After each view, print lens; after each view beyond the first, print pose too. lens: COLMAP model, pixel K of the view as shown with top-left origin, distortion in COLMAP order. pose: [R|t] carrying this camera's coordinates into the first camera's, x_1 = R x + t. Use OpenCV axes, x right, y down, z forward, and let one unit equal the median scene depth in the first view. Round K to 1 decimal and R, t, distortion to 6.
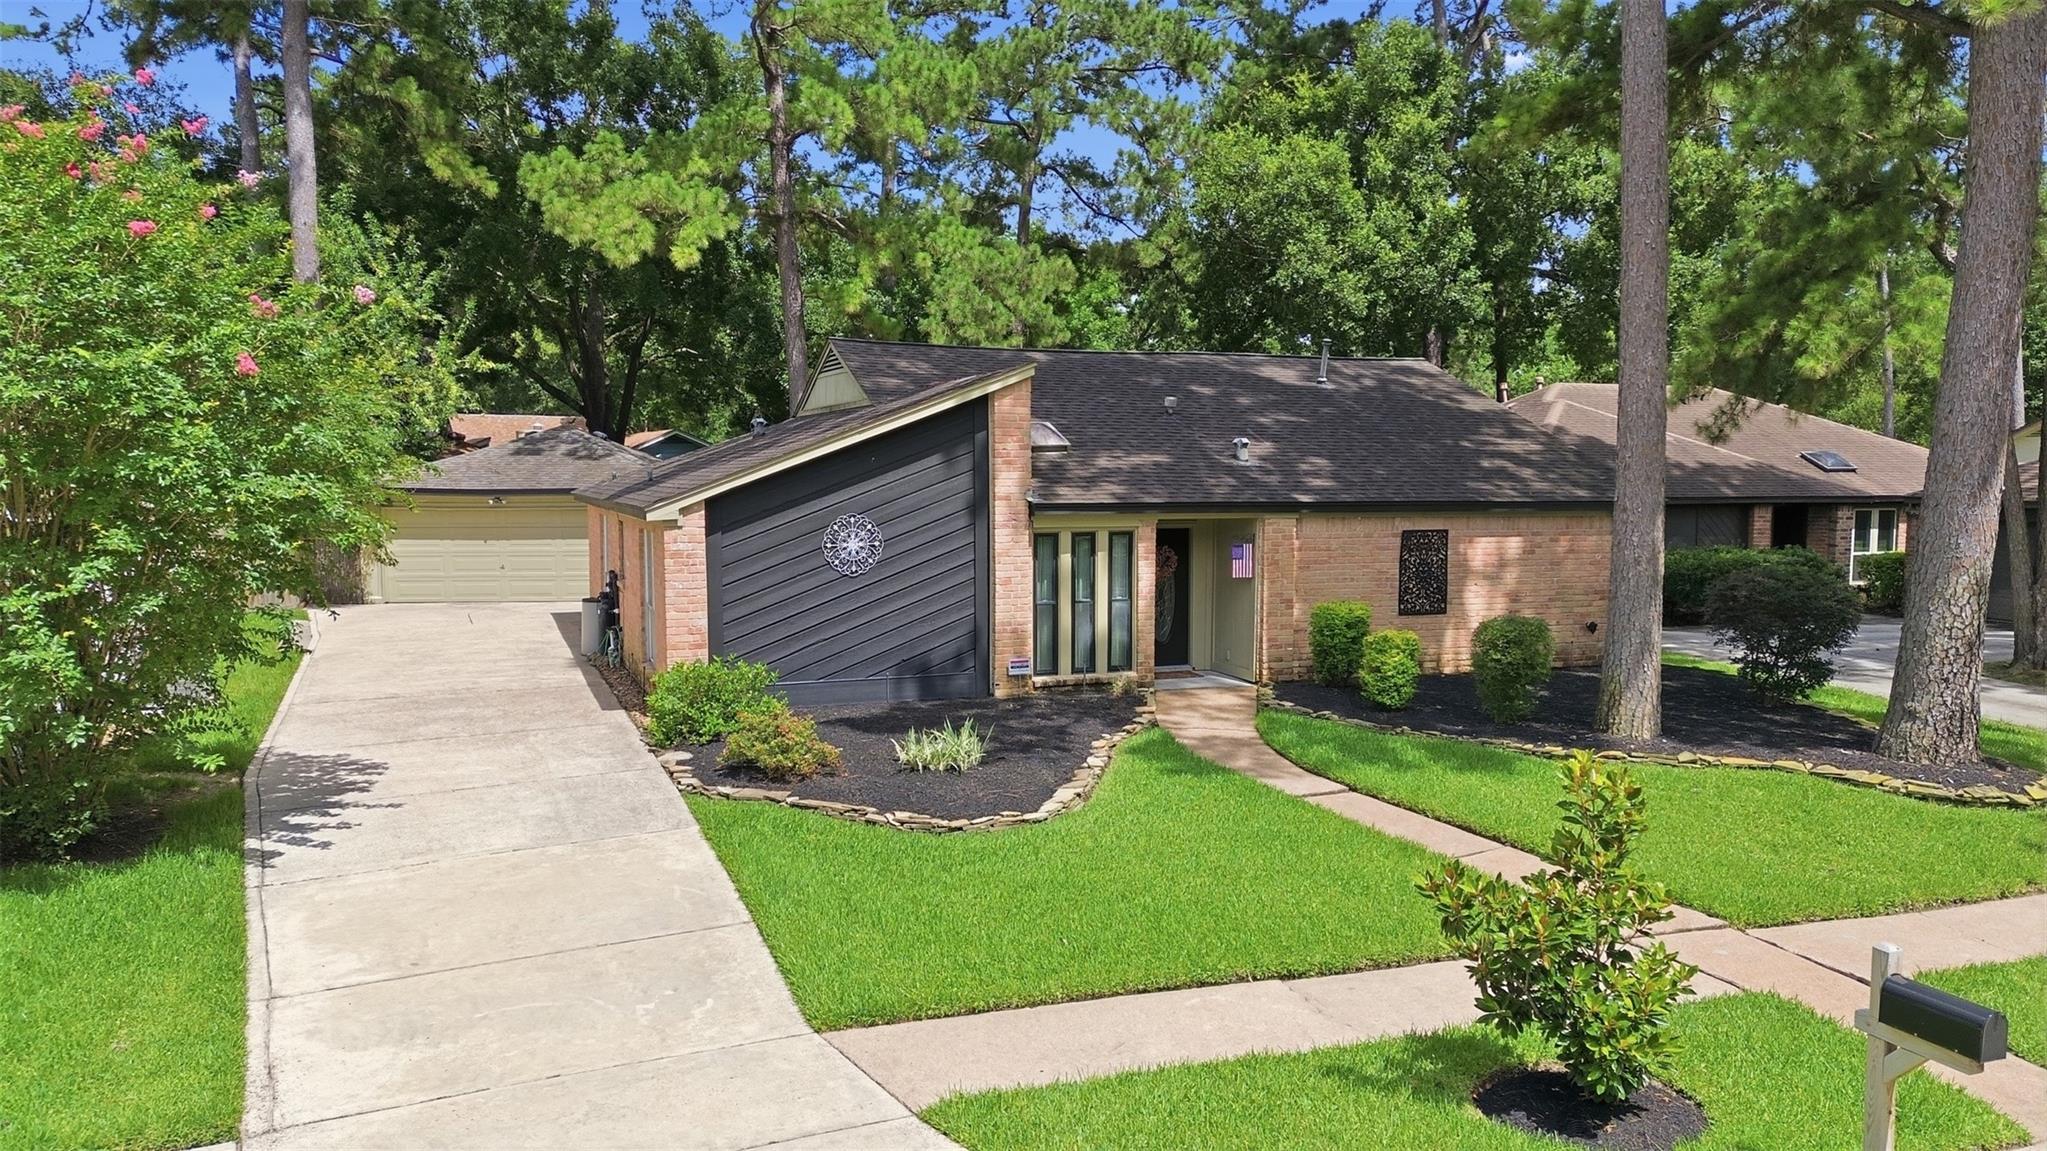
lens RADIAL K [[1449.4, 0, 1034.0], [0, 1449.4, 567.6], [0, 0, 1]] dist [0.090022, -0.086154]
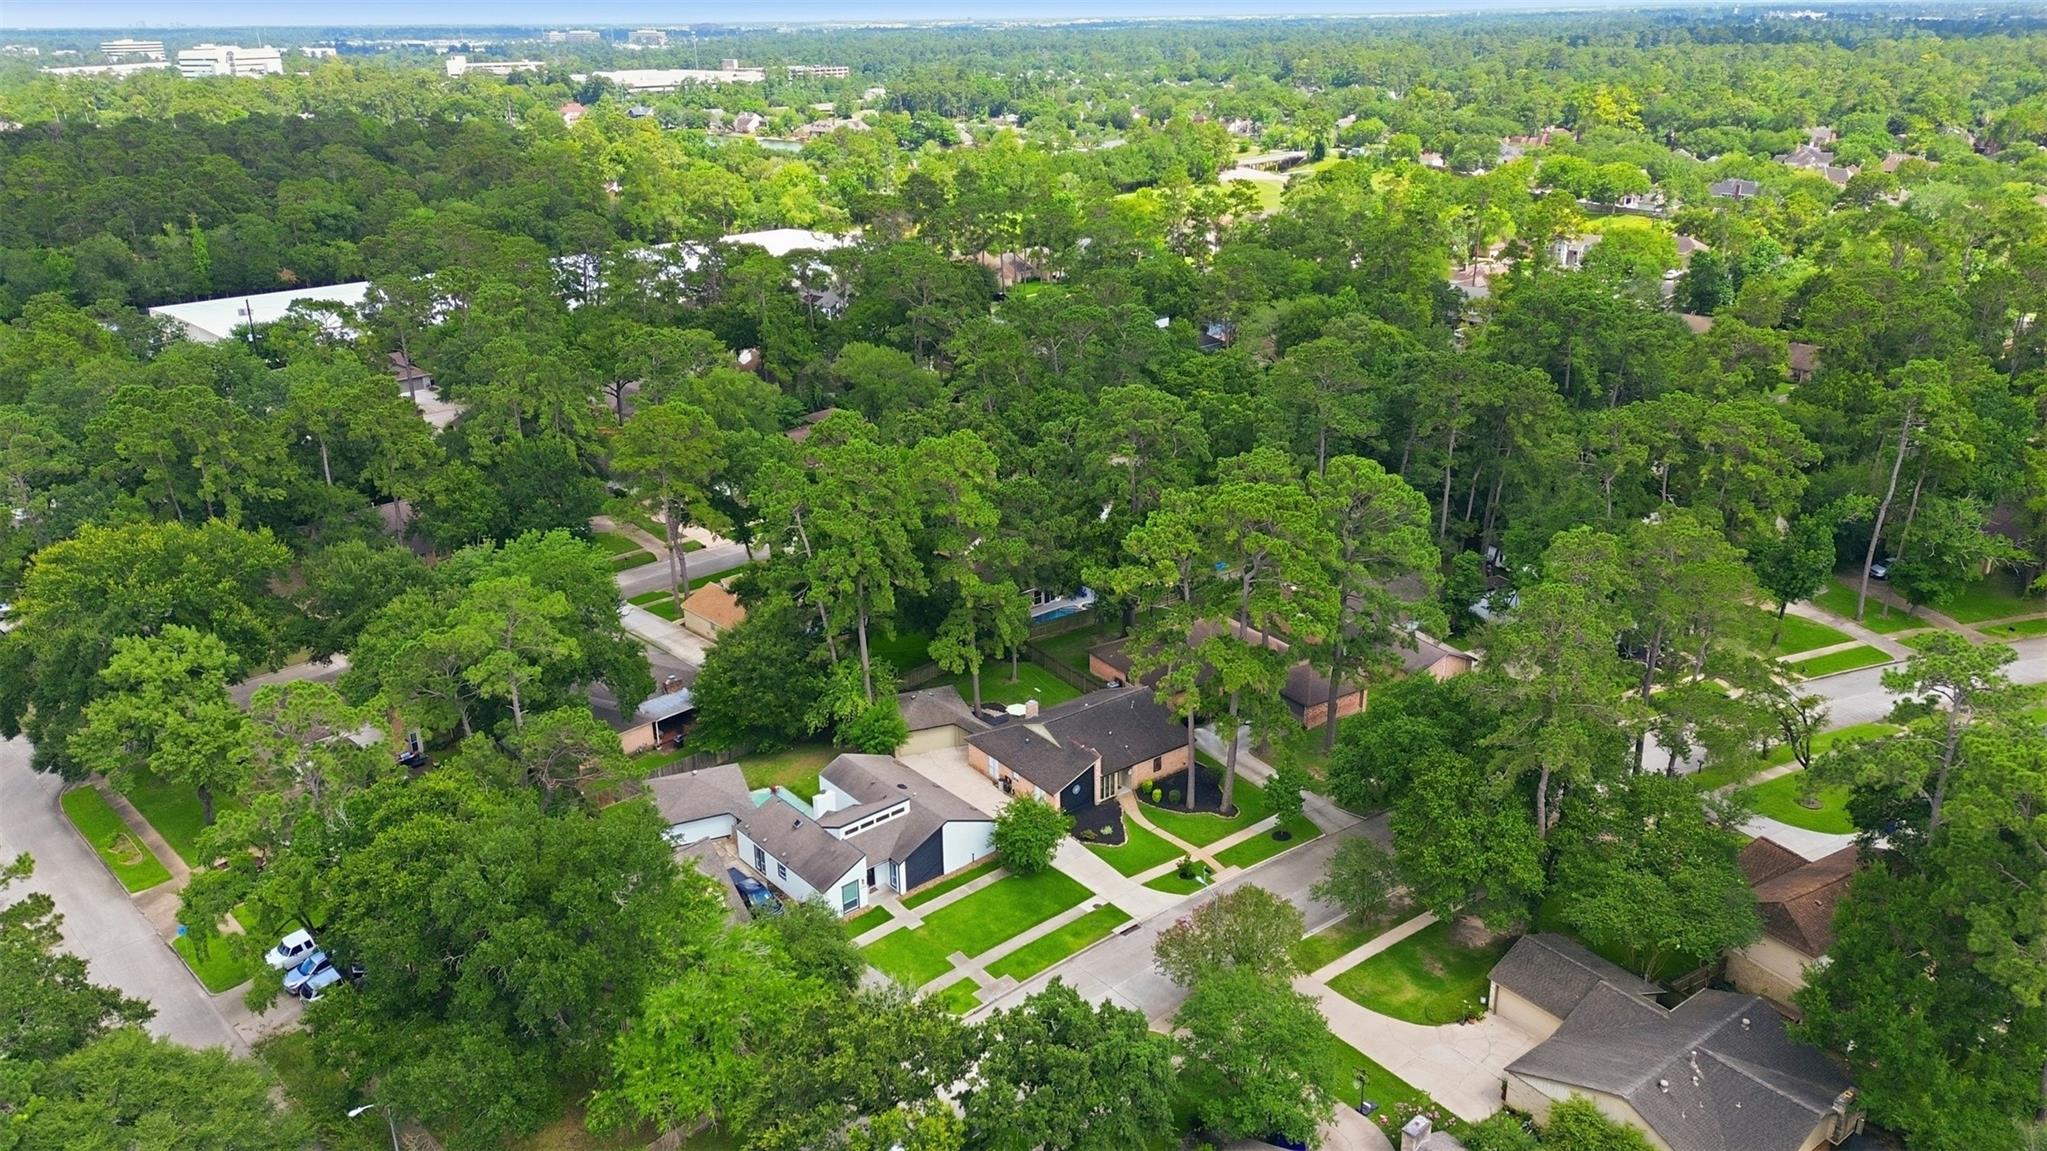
lens RADIAL K [[1449.4, 0, 1034.0], [0, 1449.4, 567.6], [0, 0, 1]] dist [0.090022, -0.086154]
pose [[0.961233, -0.111679, 0.252110, -1.692206], [0.034989, 0.956319, 0.290224, -2.630333], [-0.273509, -0.270152, 0.923153, -4.276031]]
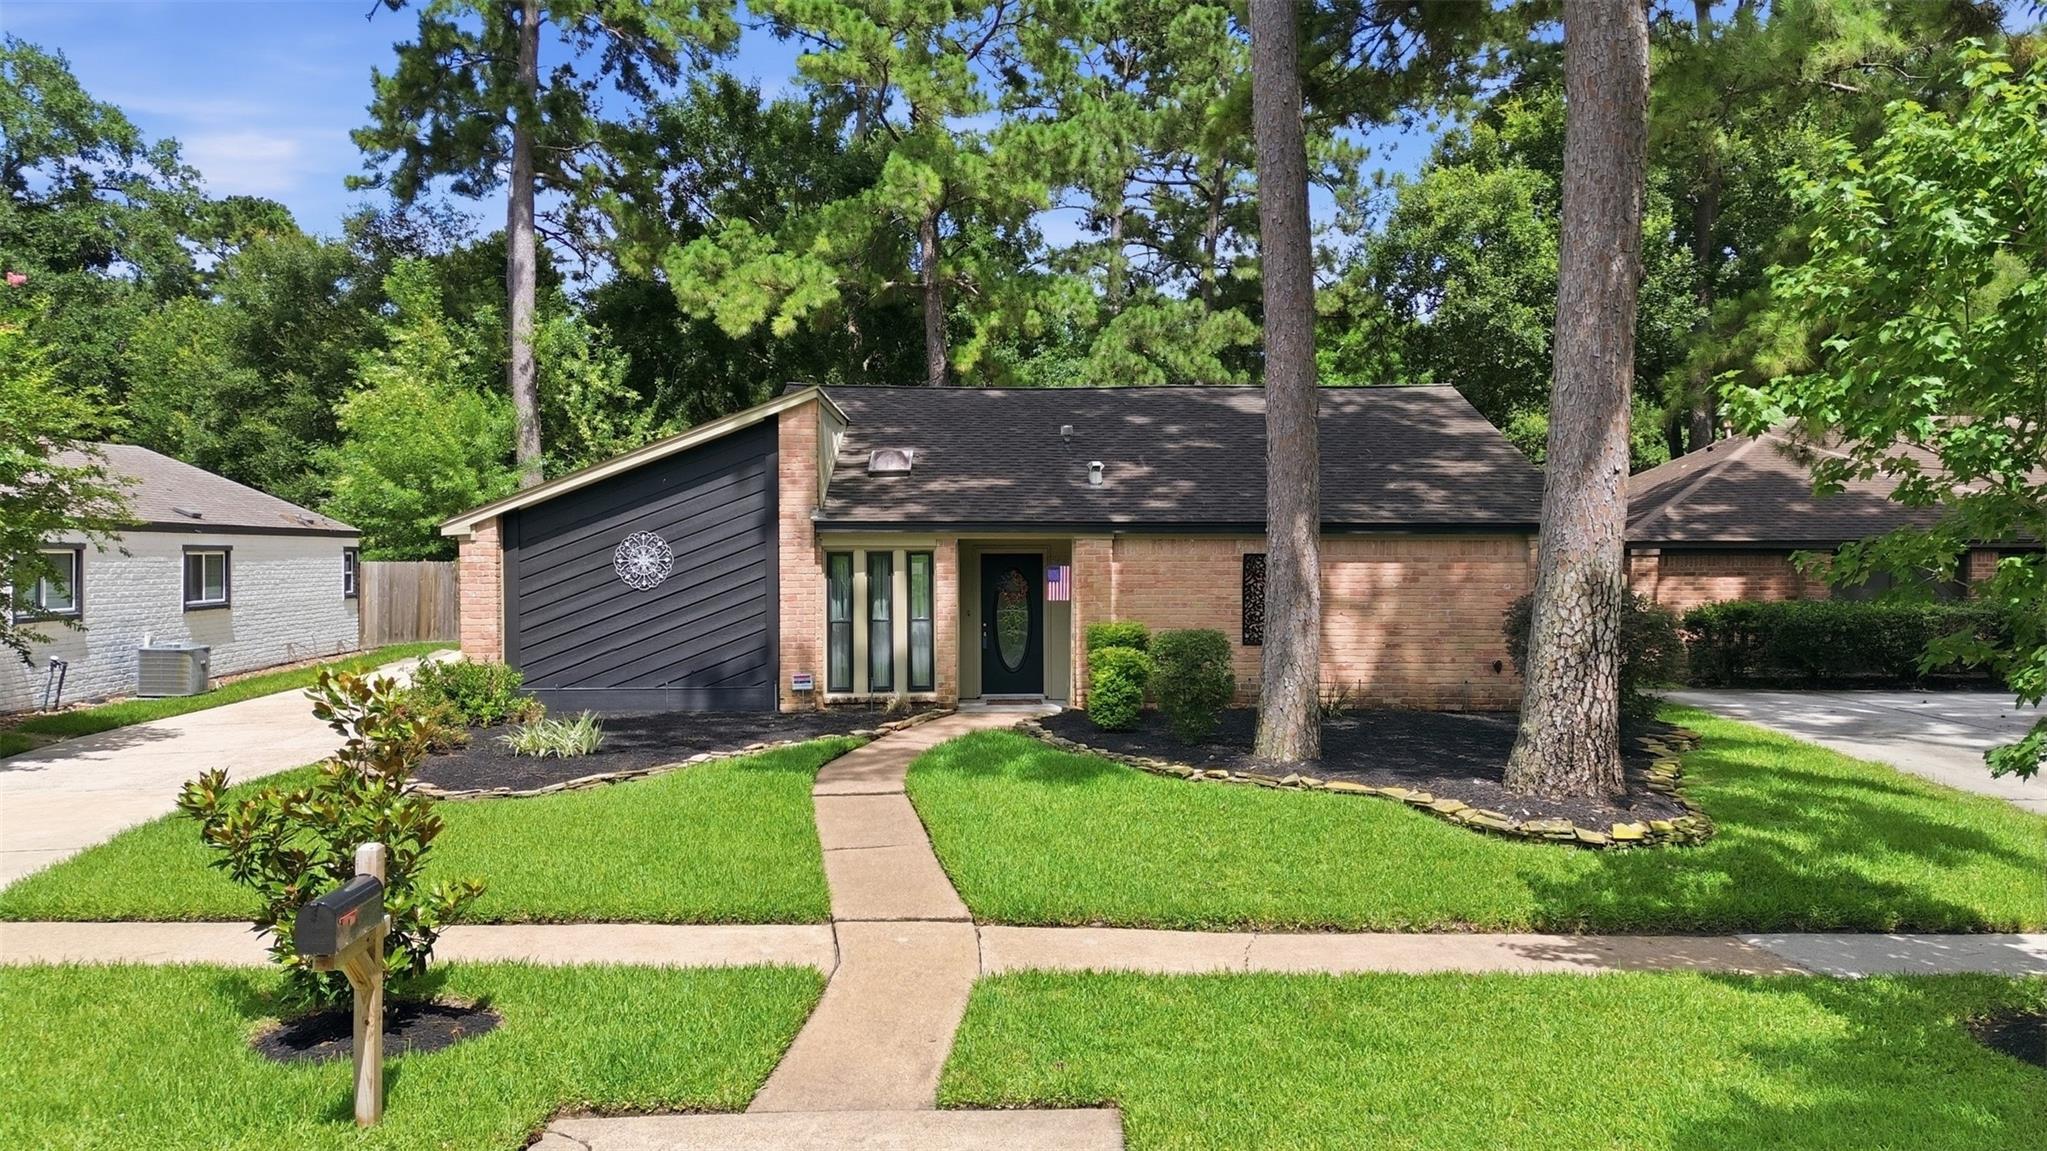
lens RADIAL K [[1449.4, 0, 1034.0], [0, 1449.4, 567.6], [0, 0, 1]] dist [0.090022, -0.086154]
pose [[0.942397, -0.001694, -0.334492, 0.477290], [-0.019095, 0.998084, -0.058854, 0.044542], [0.333951, 0.061851, 0.940559, 0.086100]]
